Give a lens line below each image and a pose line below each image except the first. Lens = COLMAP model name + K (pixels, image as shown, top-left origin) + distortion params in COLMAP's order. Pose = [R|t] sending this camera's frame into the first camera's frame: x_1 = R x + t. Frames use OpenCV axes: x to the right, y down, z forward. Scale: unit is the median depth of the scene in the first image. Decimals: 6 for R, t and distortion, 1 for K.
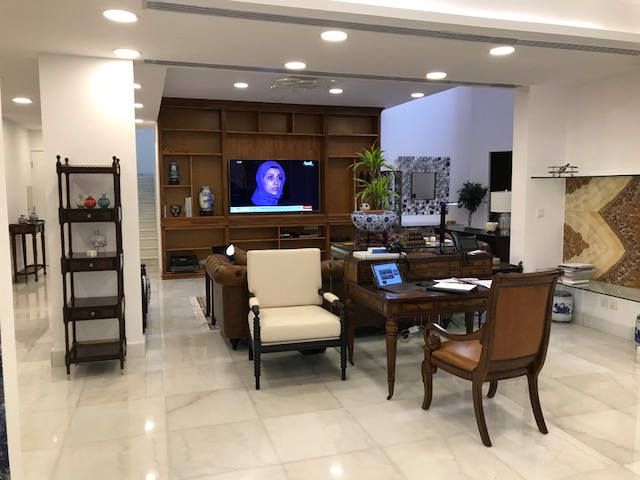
lens RADIAL K [[528.2, 0, 322.4], [0, 528.2, 237.9], [0, 0, 1]] dist [0.039272, -0.037130]
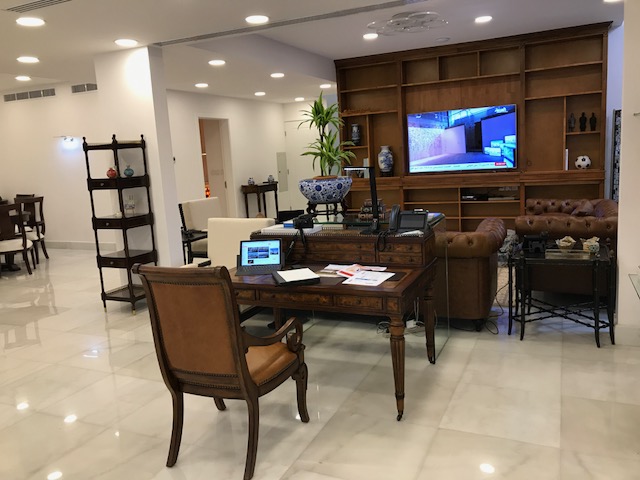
lens RADIAL K [[528.2, 0, 322.4], [0, 528.2, 237.9], [0, 0, 1]] dist [0.039272, -0.037130]
pose [[0.734687, 0.070203, -0.674764, 0.394891], [-0.010815, 0.995717, 0.091820, -0.018471], [0.678320, -0.060161, 0.732300, 0.217102]]
